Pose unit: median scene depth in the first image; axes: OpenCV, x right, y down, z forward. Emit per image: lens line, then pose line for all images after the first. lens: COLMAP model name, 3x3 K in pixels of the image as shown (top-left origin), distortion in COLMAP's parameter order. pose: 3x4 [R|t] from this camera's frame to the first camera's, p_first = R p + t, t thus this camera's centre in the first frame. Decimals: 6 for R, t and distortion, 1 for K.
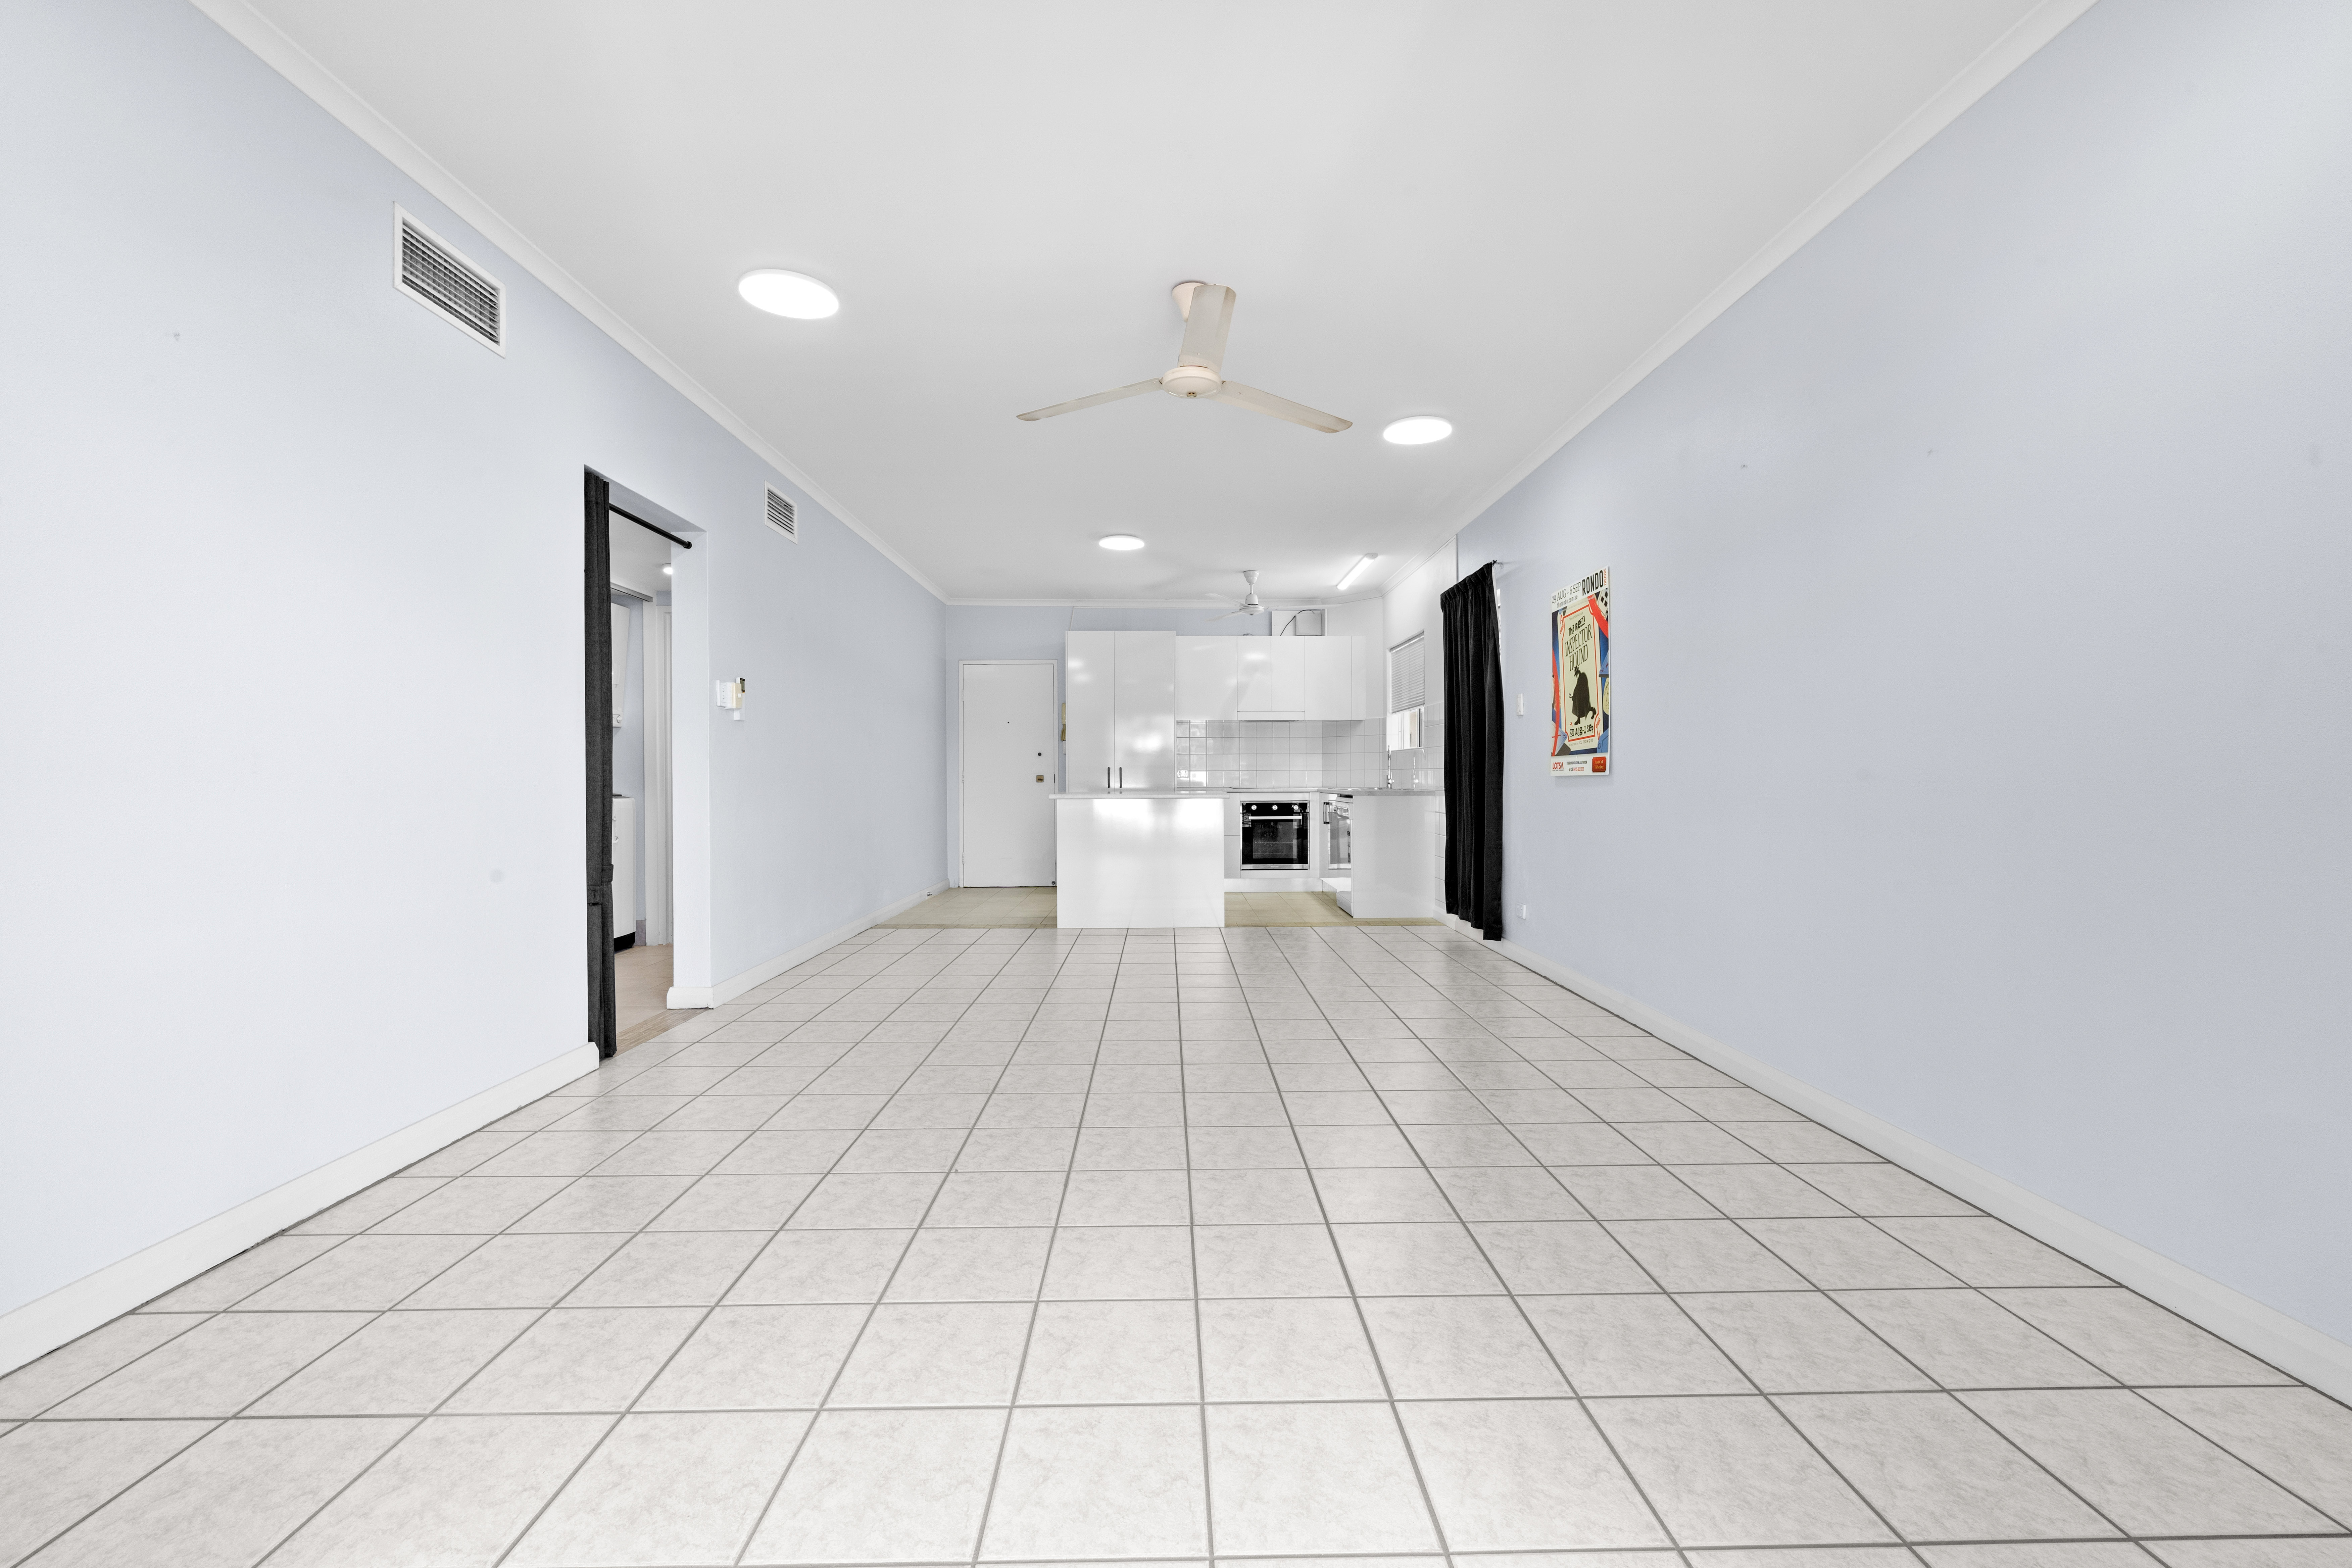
lens RADIAL K [[948.8, 0, 1176.0], [0, 948.8, 784.0], [0, 0, 1]] dist [-0.000705, -0.000107]
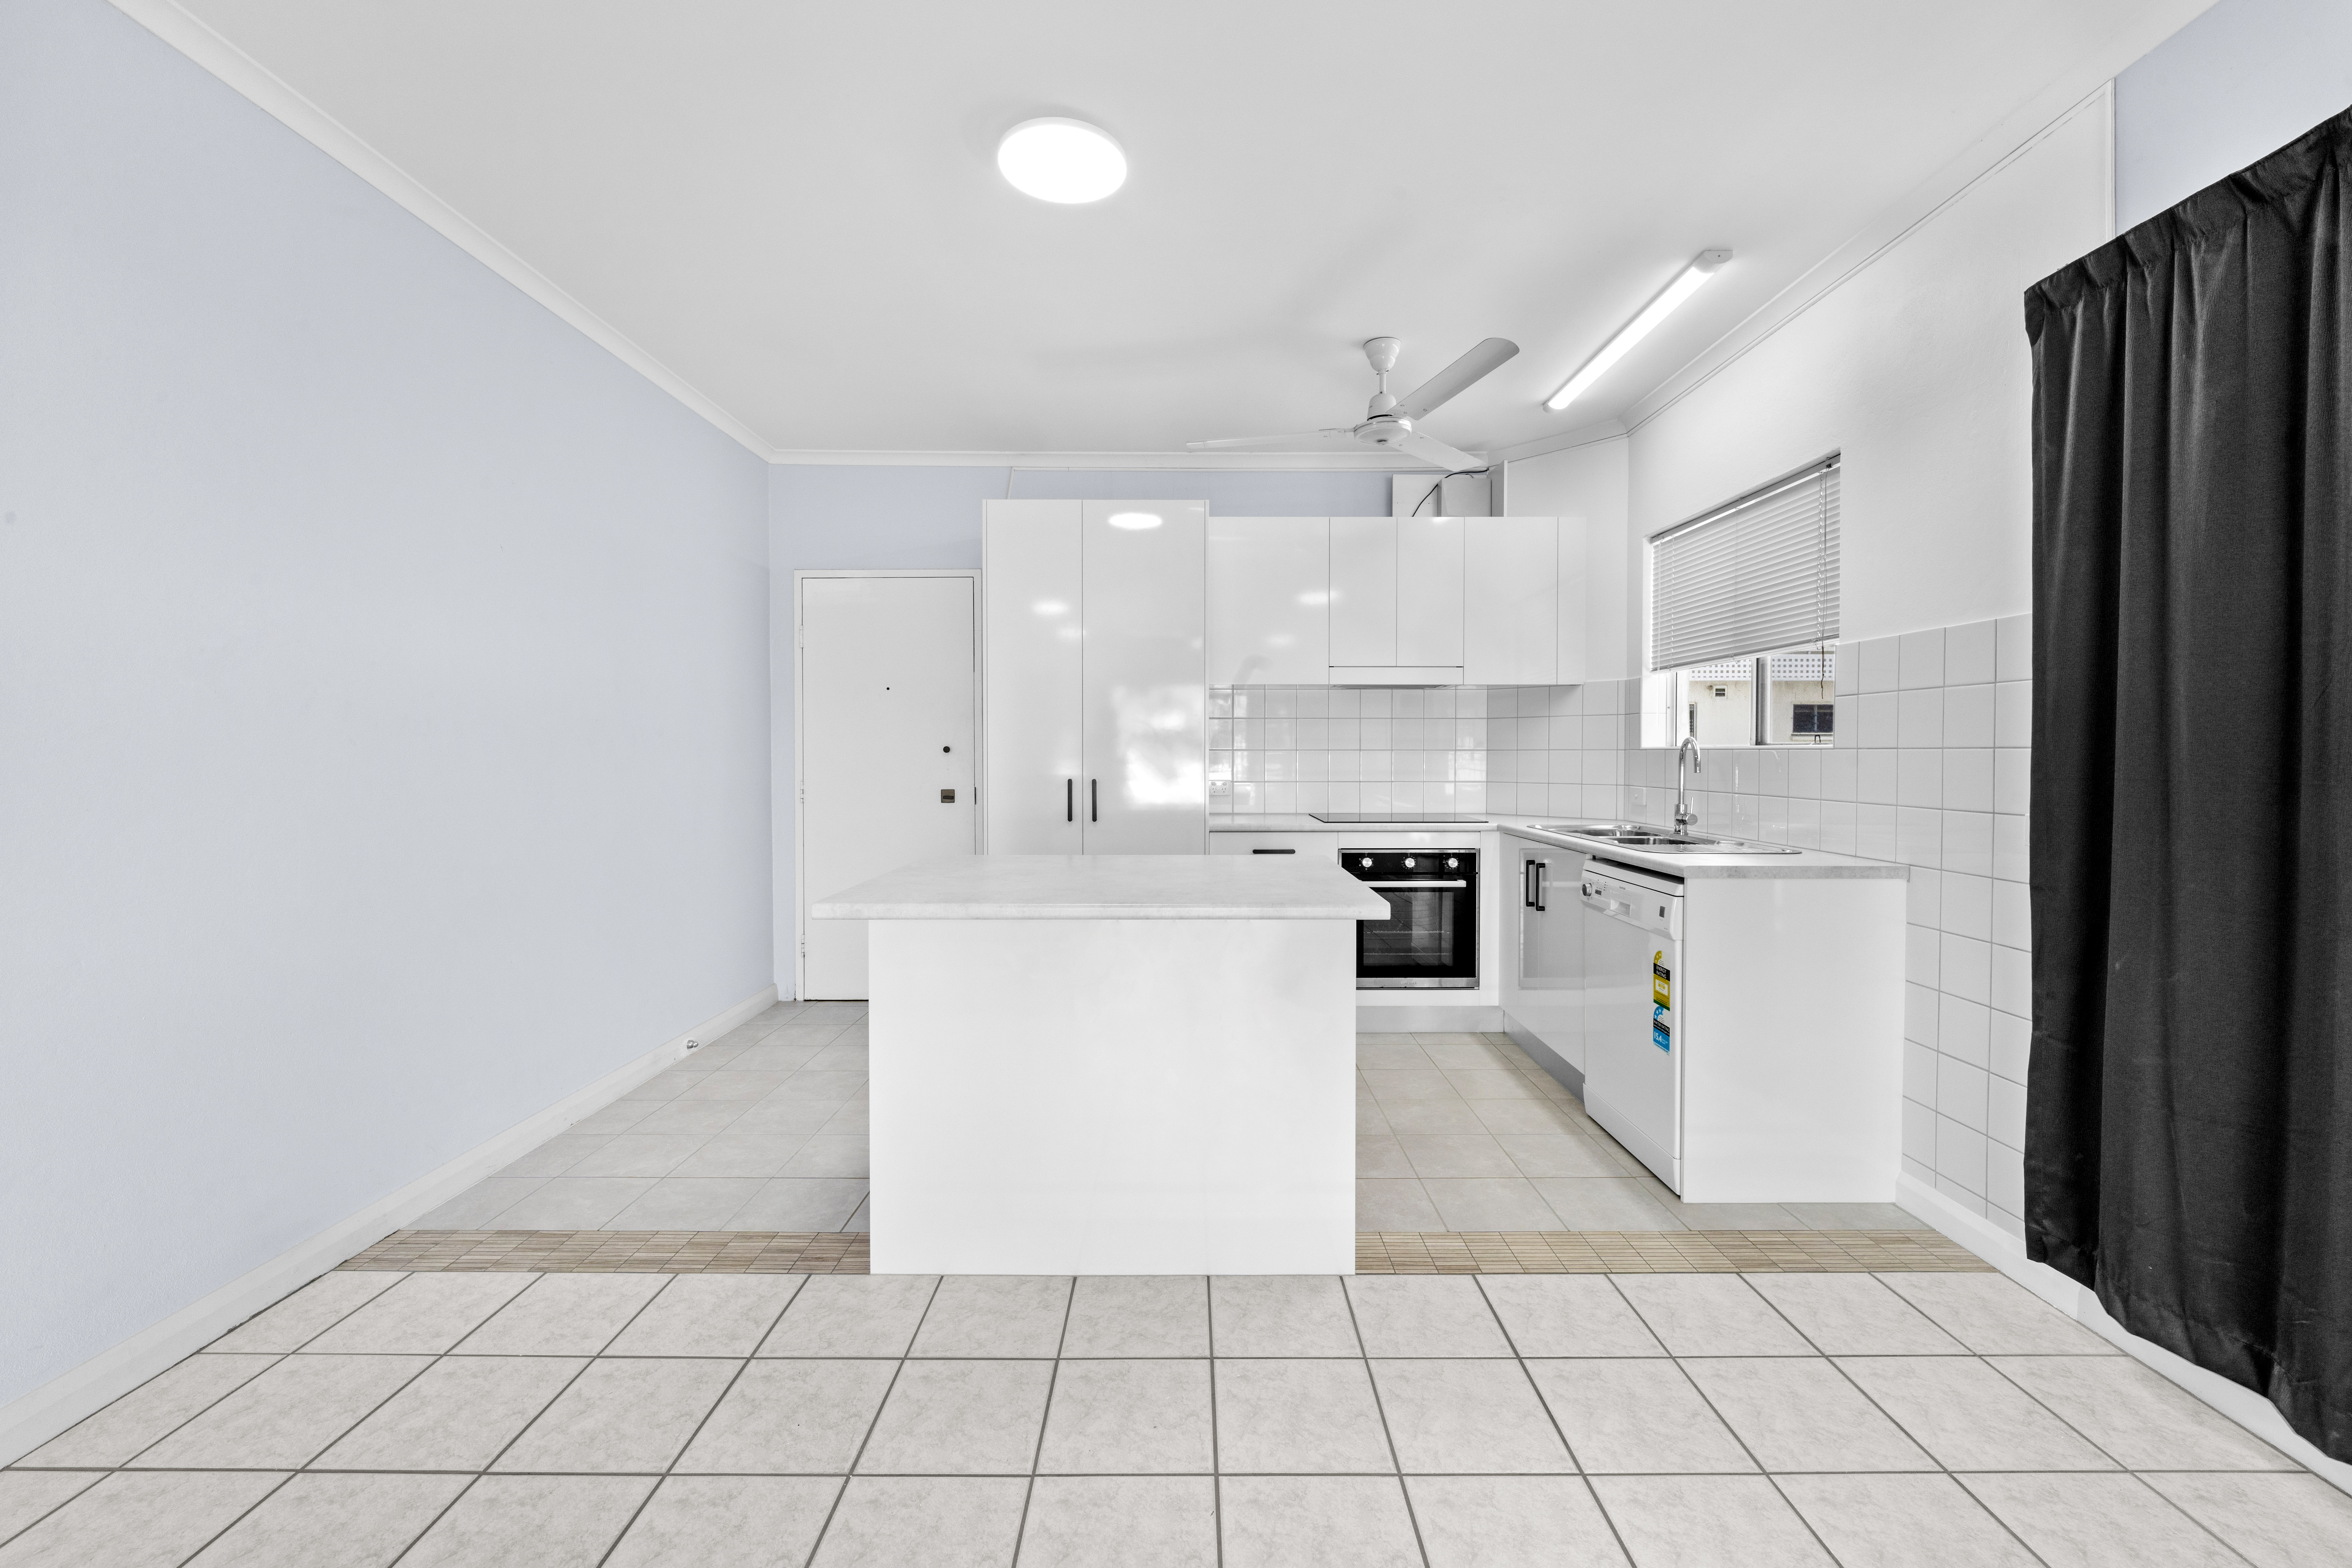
lens RADIAL K [[948.8, 0, 1176.0], [0, 948.8, 784.0], [0, 0, 1]] dist [-0.000705, -0.000107]
pose [[0.999695, 0.003475, -0.024464, -0.004207], [-0.002790, 0.999605, 0.027965, -0.028852], [0.024552, -0.027888, 0.999309, 0.507424]]
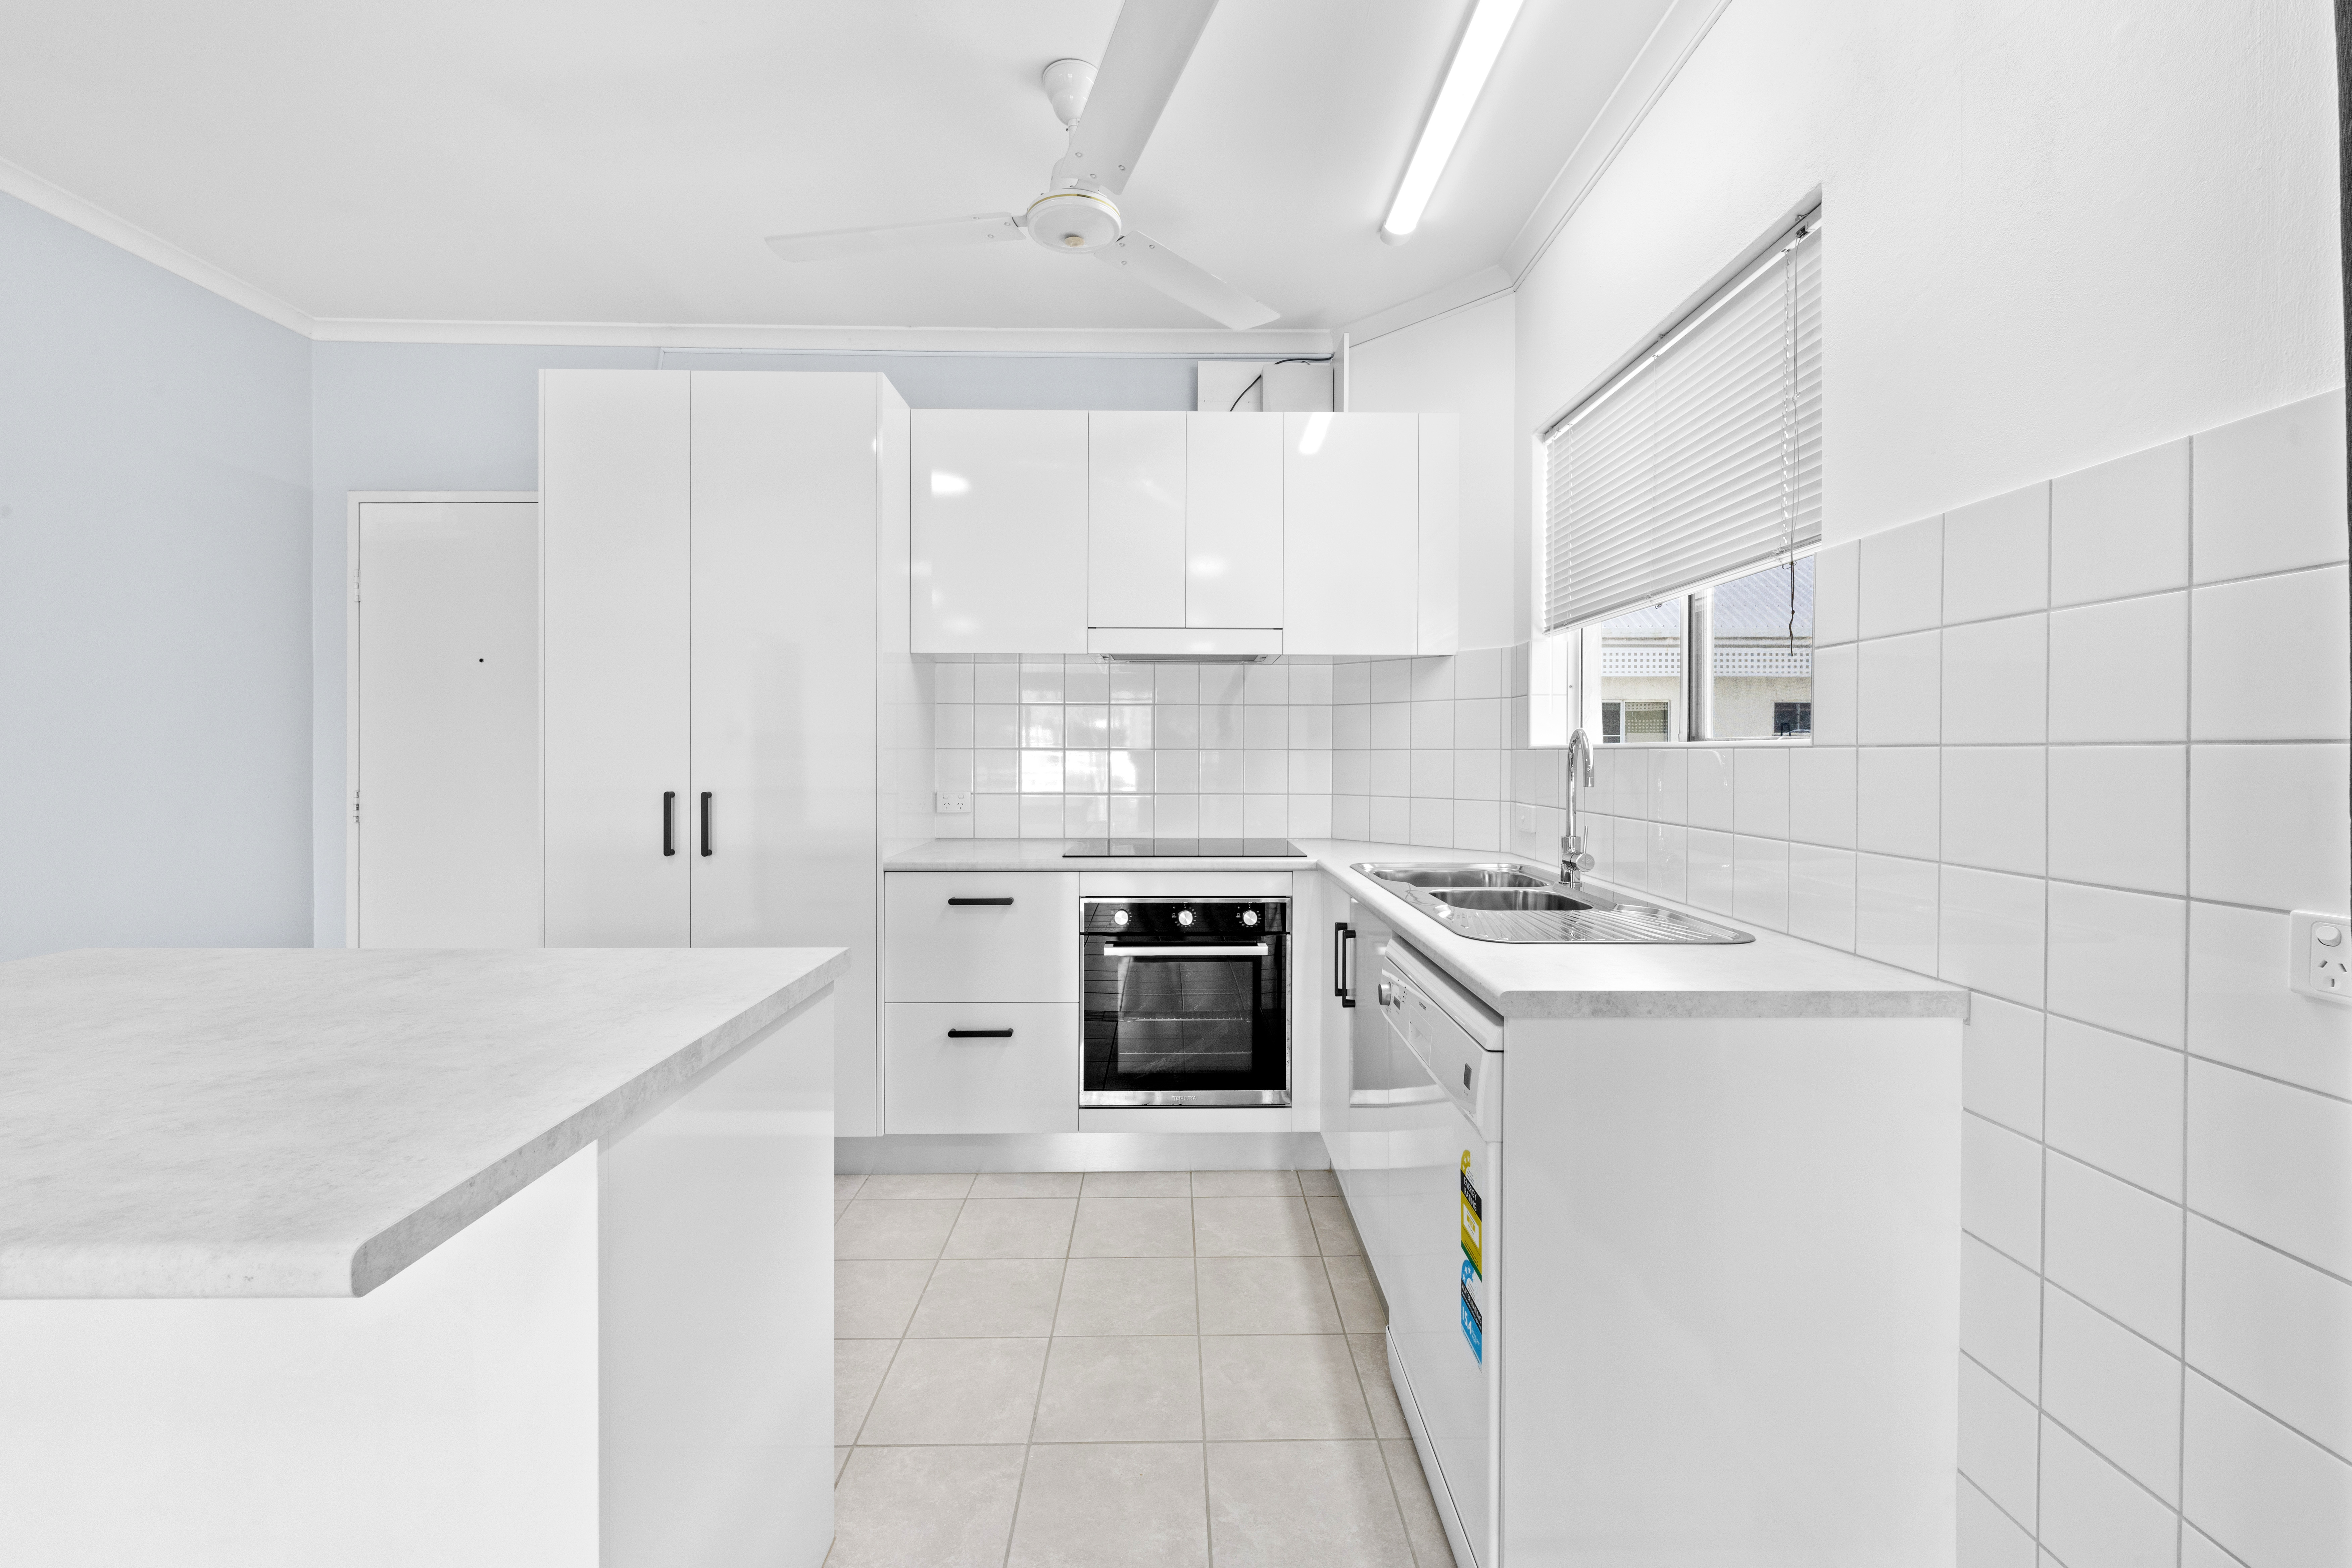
lens RADIAL K [[959.0, 0, 1172.5], [0, 959.0, 774.0], [0, 0, 1]] dist [-0.000290, 0.000043]
pose [[0.999929, 0.004964, -0.010870, 0.102536], [-0.004781, 0.999848, 0.016792, -0.029900], [0.010951, -0.016739, 0.999800, 0.668232]]
